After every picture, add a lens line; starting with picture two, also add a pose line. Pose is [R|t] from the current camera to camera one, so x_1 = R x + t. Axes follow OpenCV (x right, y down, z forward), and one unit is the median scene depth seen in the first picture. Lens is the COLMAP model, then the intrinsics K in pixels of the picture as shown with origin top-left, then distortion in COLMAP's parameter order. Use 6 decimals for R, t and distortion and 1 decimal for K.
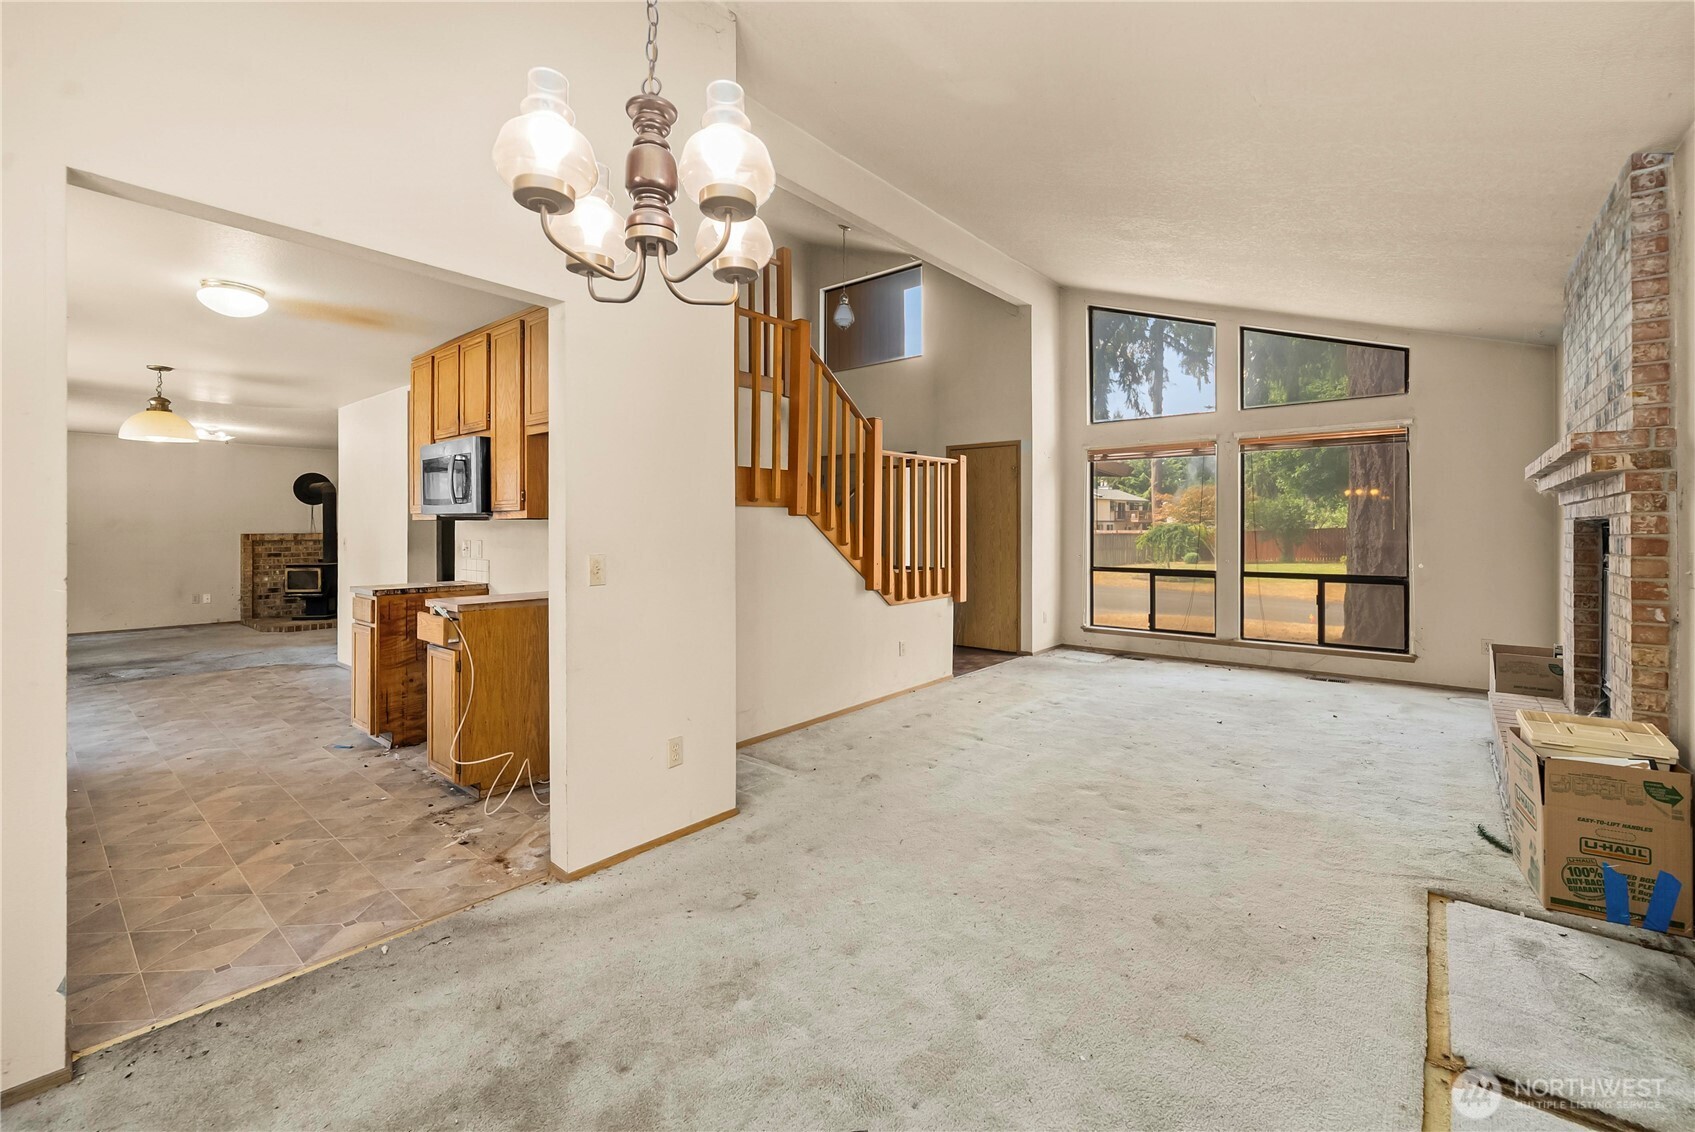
lens RADIAL K [[705.1, 0, 838.2], [0, 705.1, 530.1], [0, 0, 1]] dist [0.002561, 0.000121]
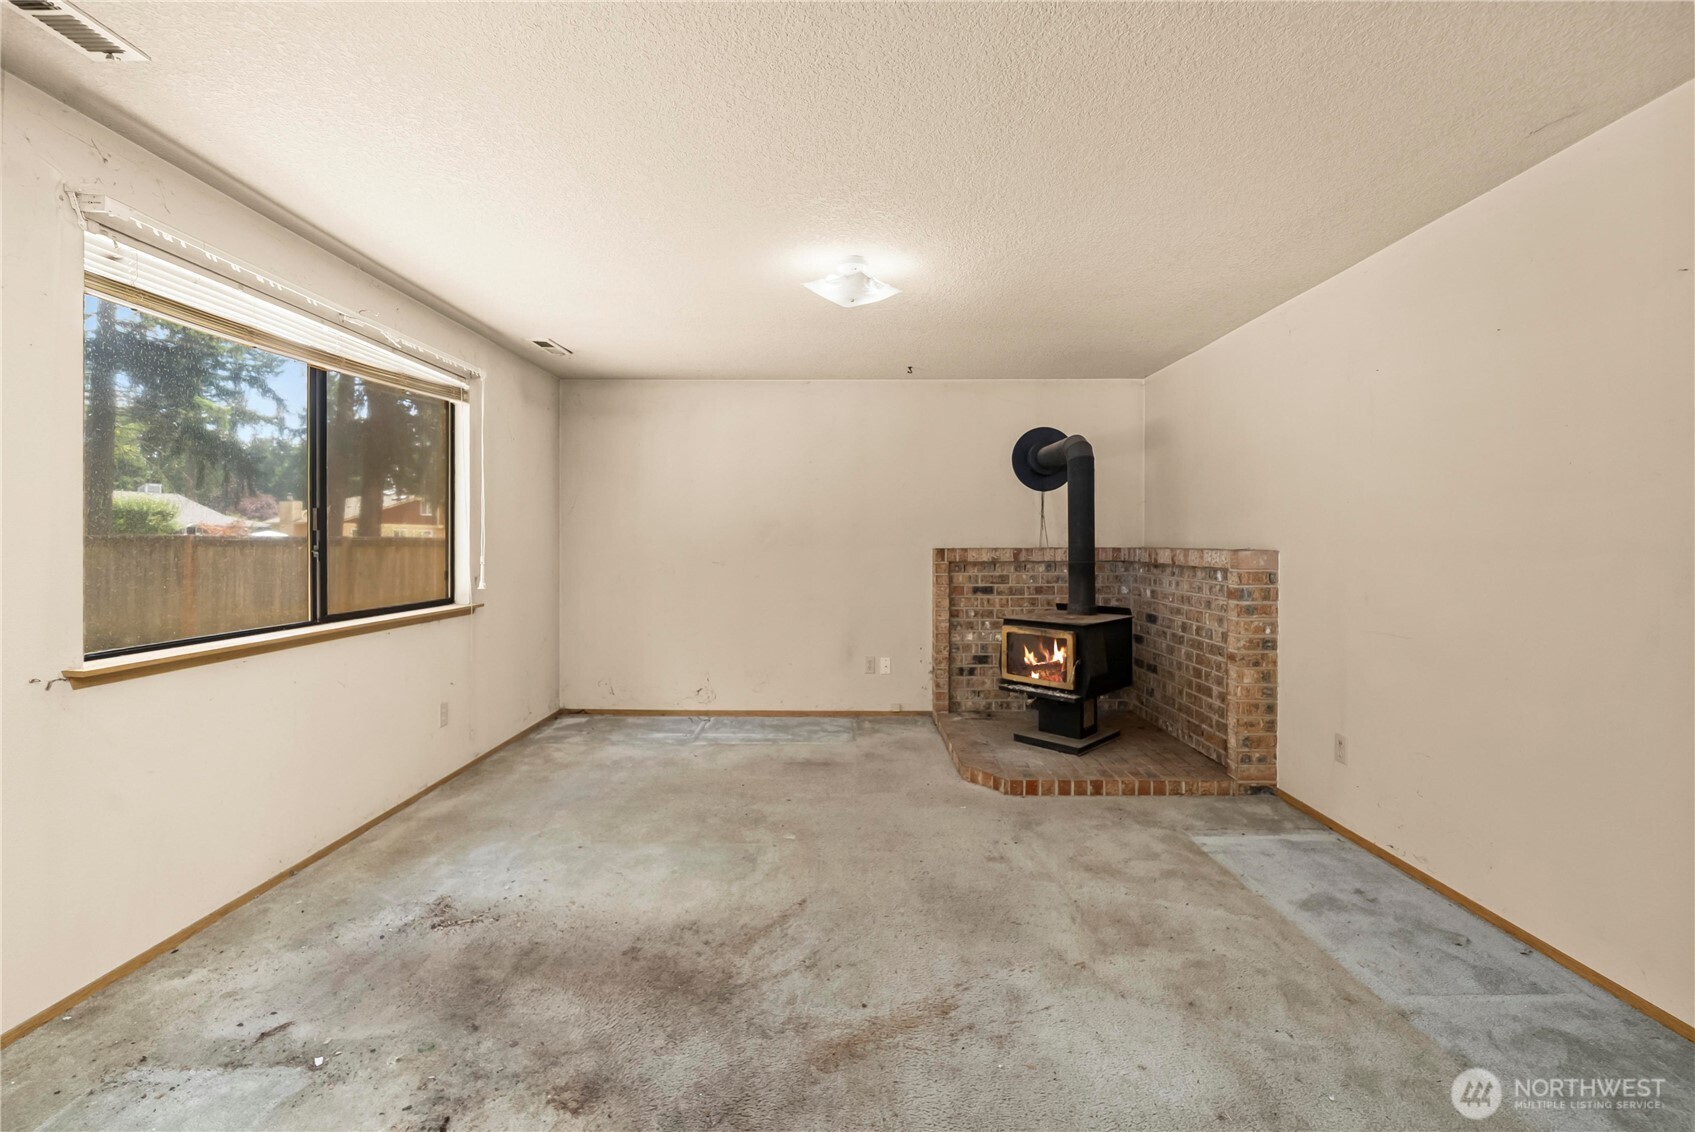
lens RADIAL K [[668.7, 0, 851.3], [0, 668.7, 549.0], [0, 0, 1]] dist [-0.003262, -0.000183]
pose [[0.649553, 0.007608, -0.760278, -1.122535], [-0.001566, 0.999961, 0.008669, 0.003482], [0.760315, -0.004440, 0.649540, 1.398242]]
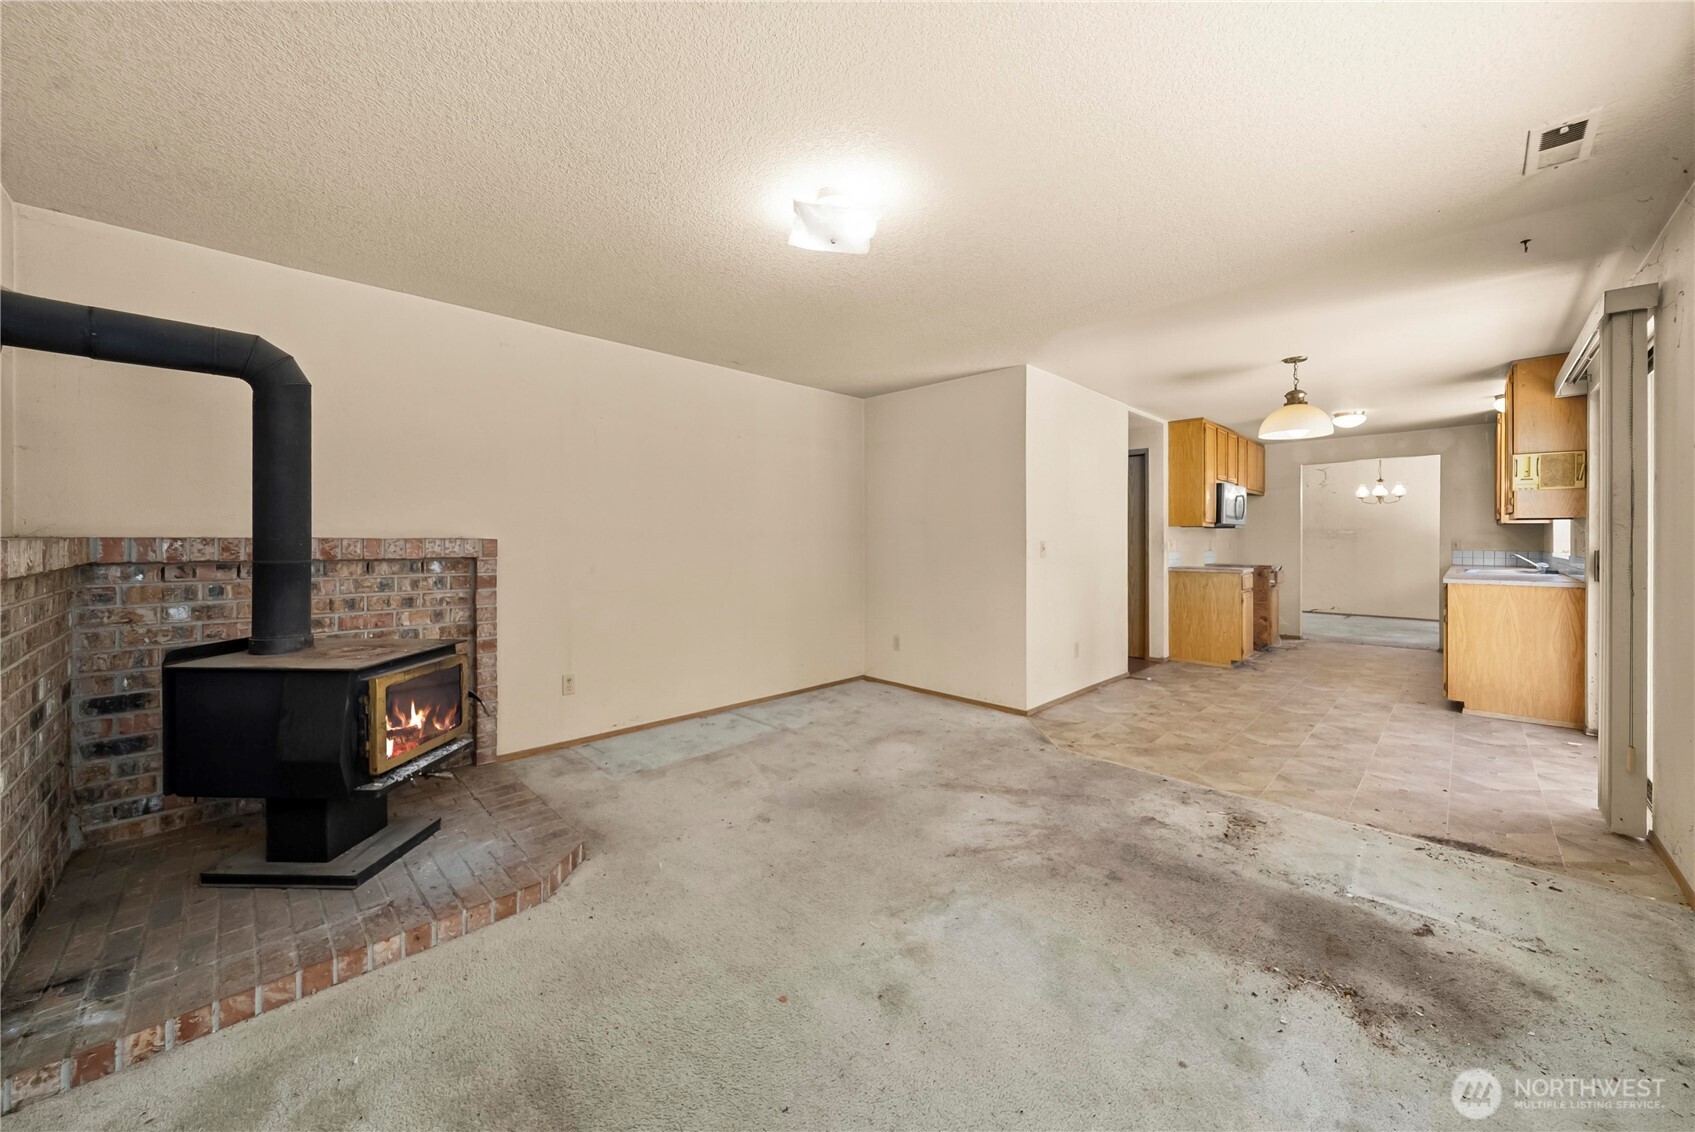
lens RADIAL K [[603.1, 0, 848.3], [0, 603.1, 540.5], [0, 0, 1]] dist [-0.009389, -0.000126]
pose [[0.100026, -0.002116, 0.994983, -2.117727], [0.002479, 0.999995, 0.001878, 0.013372], [-0.994982, 0.002279, 0.100031, 1.760832]]
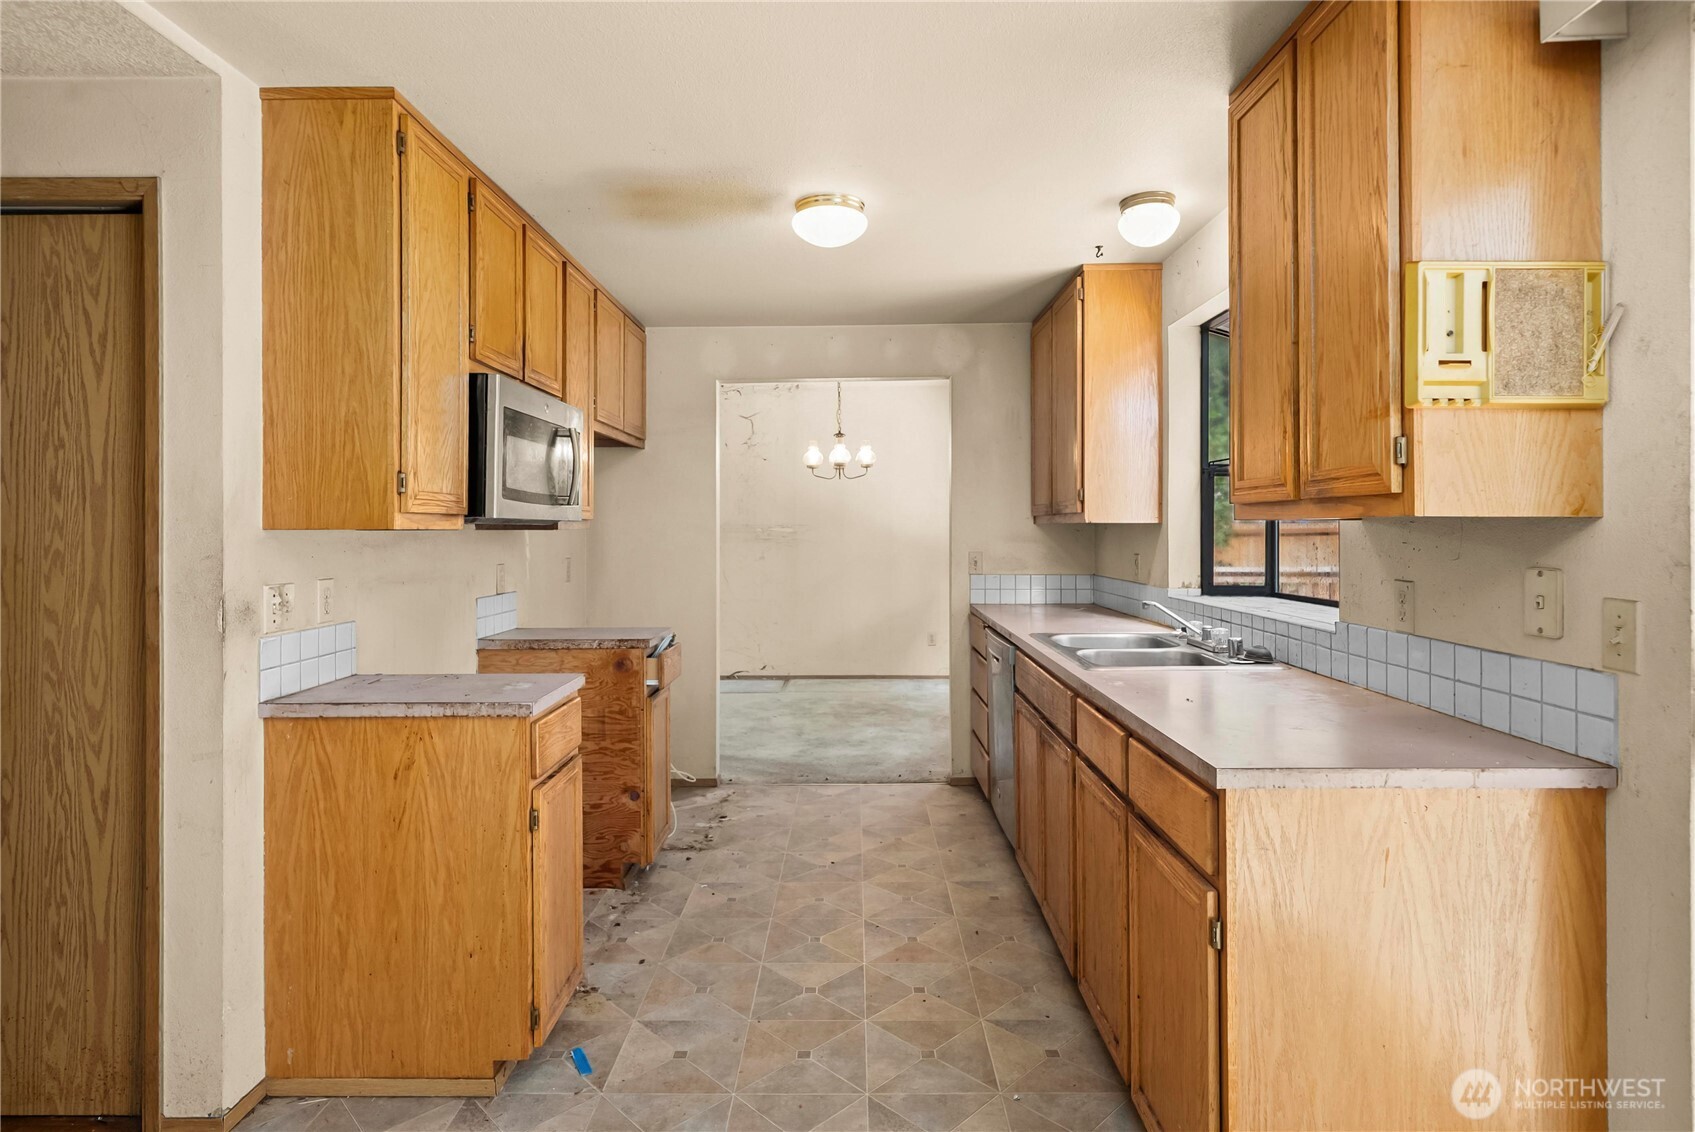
lens RADIAL K [[875.0, 0, 851.6], [0, 875.0, 525.1], [0, 0, 1]] dist [0.002053, 0.000105]
pose [[-0.644162, 0.005189, 0.764871, -1.201076], [0.005193, 0.999984, -0.002411, -0.014717], [-0.764871, 0.002419, -0.644178, 1.204660]]
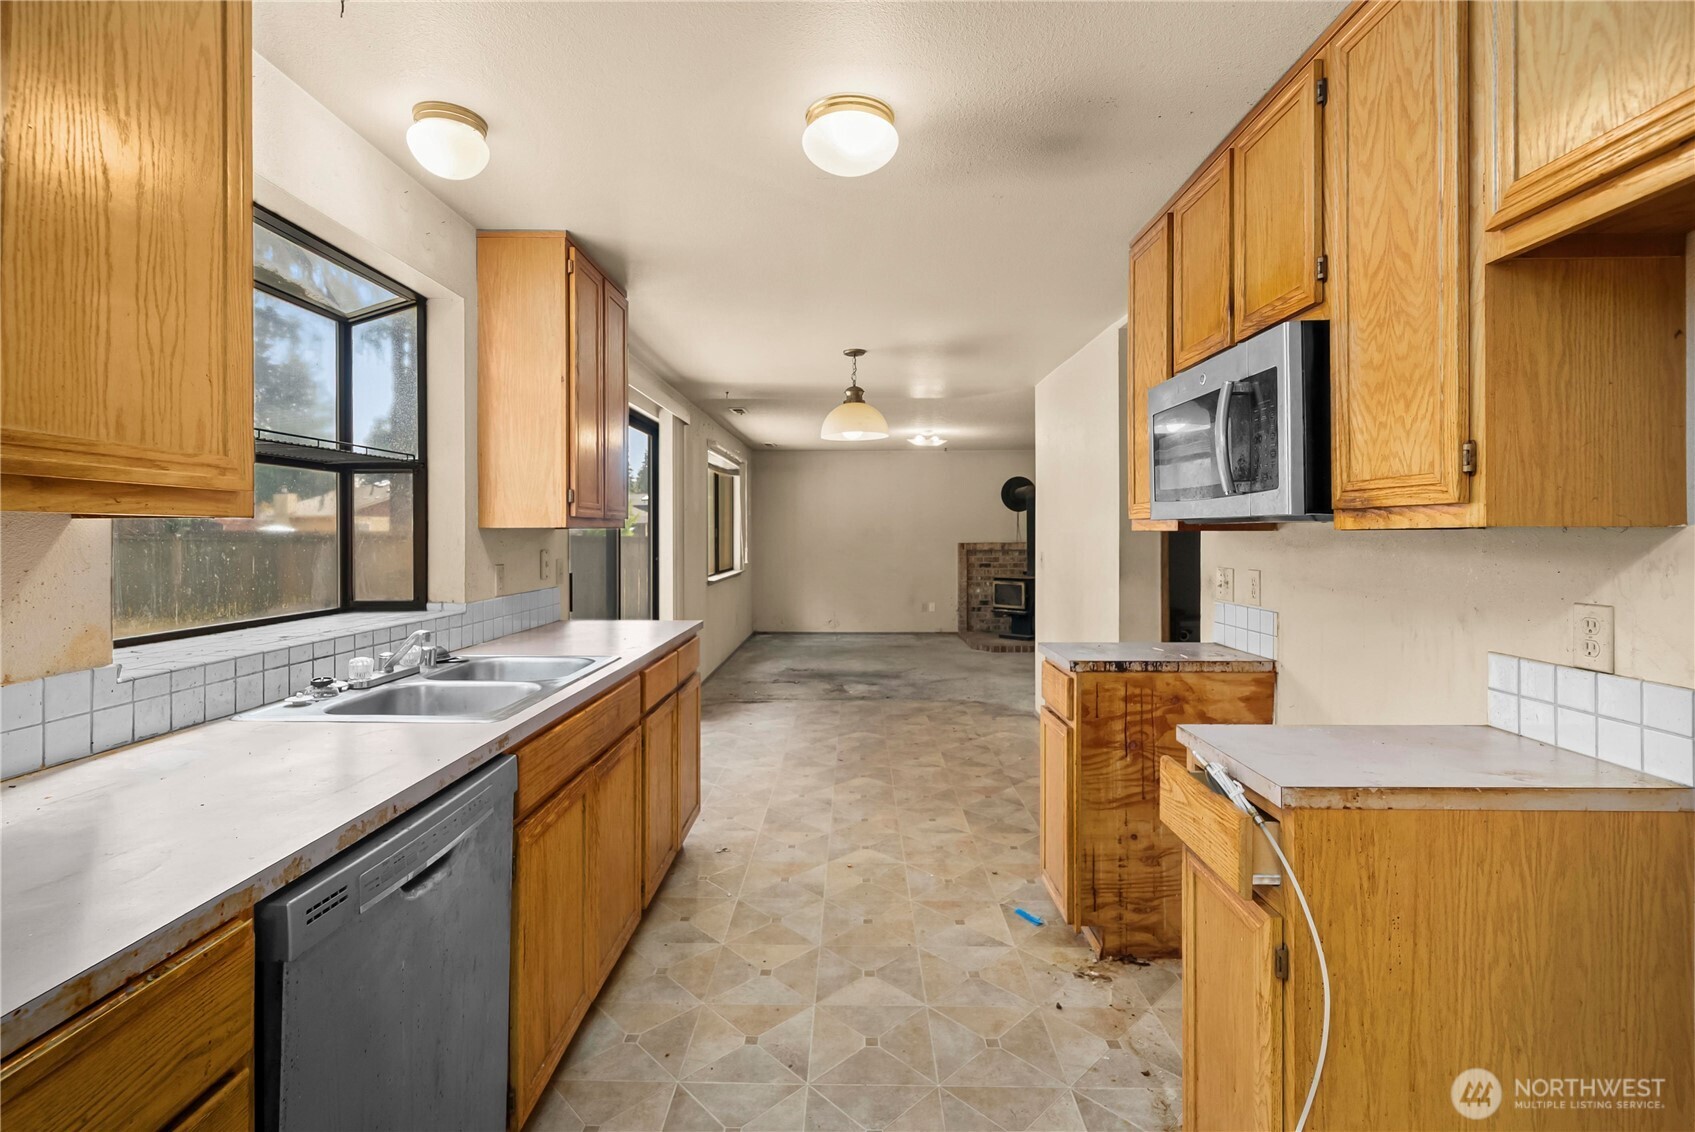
lens RADIAL K [[758.7, 0, 856.4], [0, 758.7, 534.7], [0, 0, 1]] dist [0.002138, -0.000293]
pose [[0.648058, -0.001914, -0.761588, -0.308362], [0.001485, 0.999998, -0.001250, -0.011289], [0.761589, -0.000321, 0.648060, 0.476850]]
